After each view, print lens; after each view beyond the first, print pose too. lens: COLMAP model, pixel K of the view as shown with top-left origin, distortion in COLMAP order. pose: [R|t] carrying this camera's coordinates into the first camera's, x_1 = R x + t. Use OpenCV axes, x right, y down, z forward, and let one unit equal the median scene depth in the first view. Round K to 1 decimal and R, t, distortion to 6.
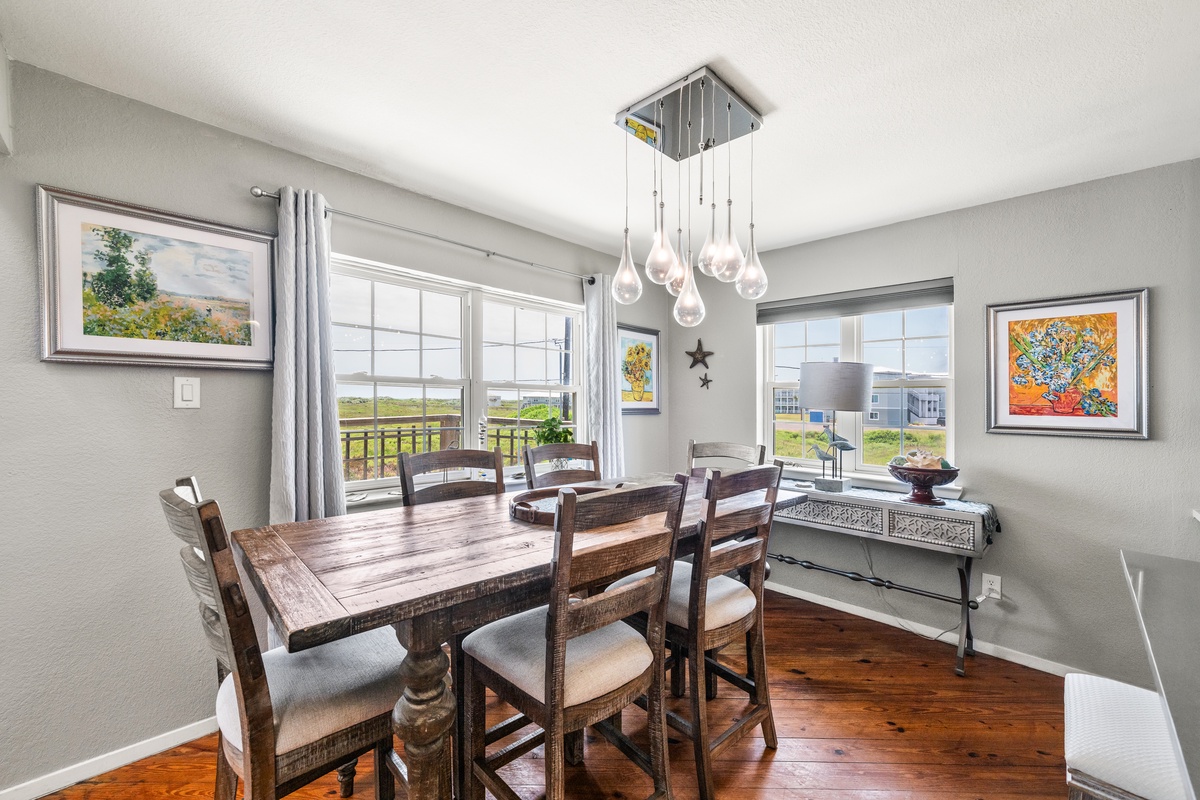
lens RADIAL K [[479.0, 0, 600.2], [0, 479.0, 402.5], [0, 0, 1]] dist [-0.001878, 0.000721]
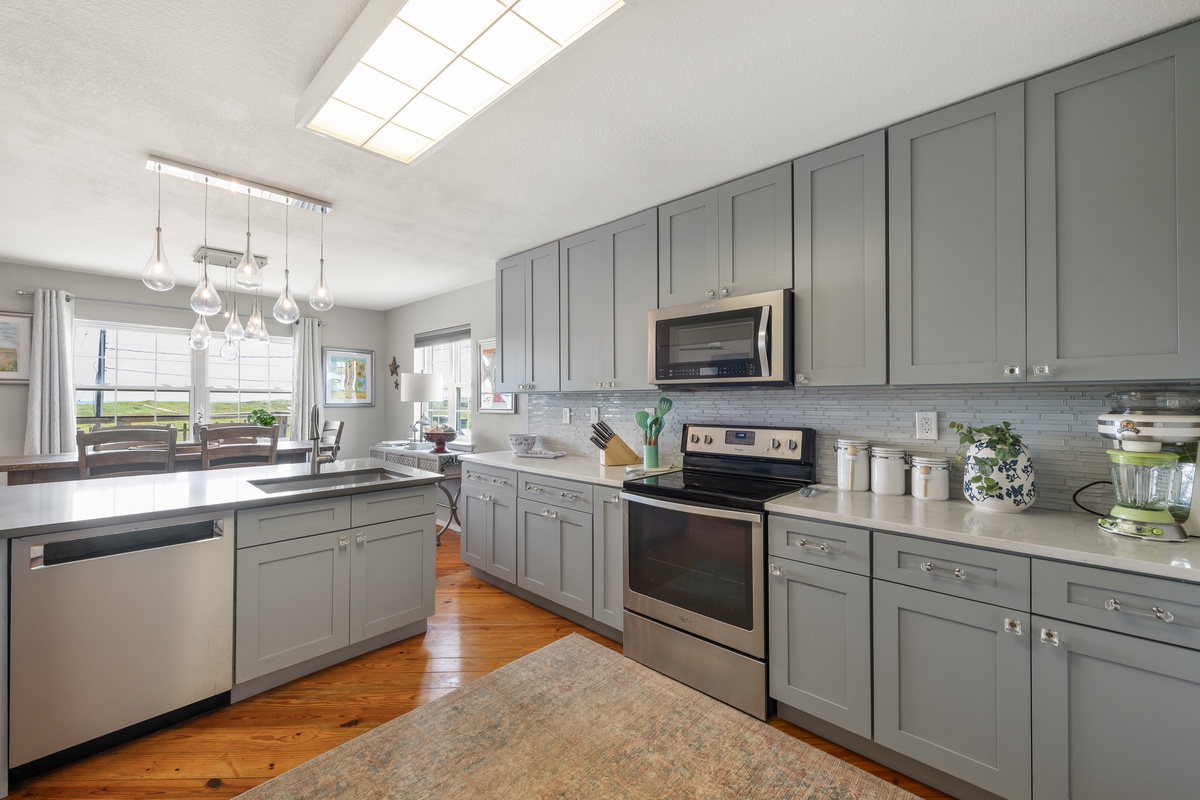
lens RADIAL K [[479.0, 0, 602.5], [0, 479.0, 395.9], [0, 0, 1]] dist [-0.001878, 0.000721]
pose [[0.999100, -0.014450, 0.039870, 1.517882], [0.014918, 0.999823, -0.011474, 0.034734], [-0.039697, 0.012059, 0.999139, -0.998067]]
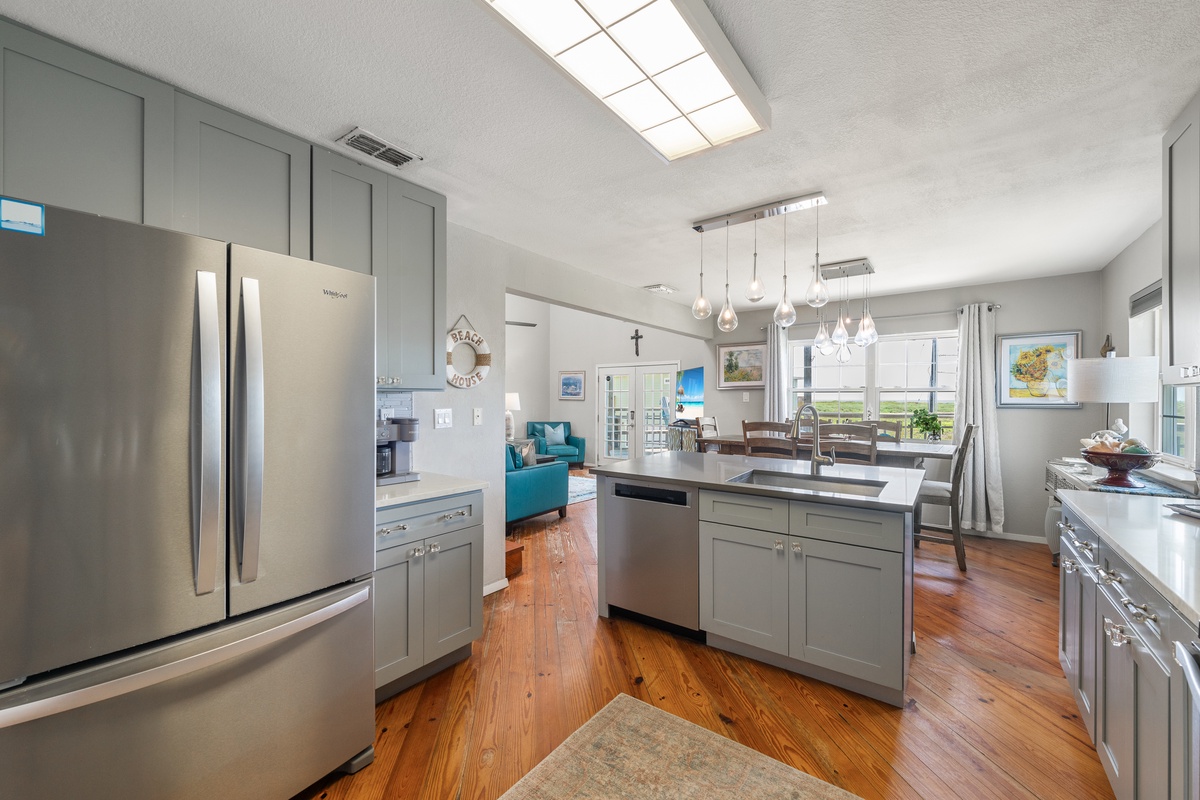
lens RADIAL K [[479.0, 0, 602.3], [0, 479.0, 400.5], [0, 0, 1]] dist [-0.001878, 0.000721]
pose [[0.149289, -0.012763, -0.988711, 1.983392], [-0.000391, 0.999916, -0.012967, 0.039380], [0.988794, 0.002322, 0.149271, -0.392026]]
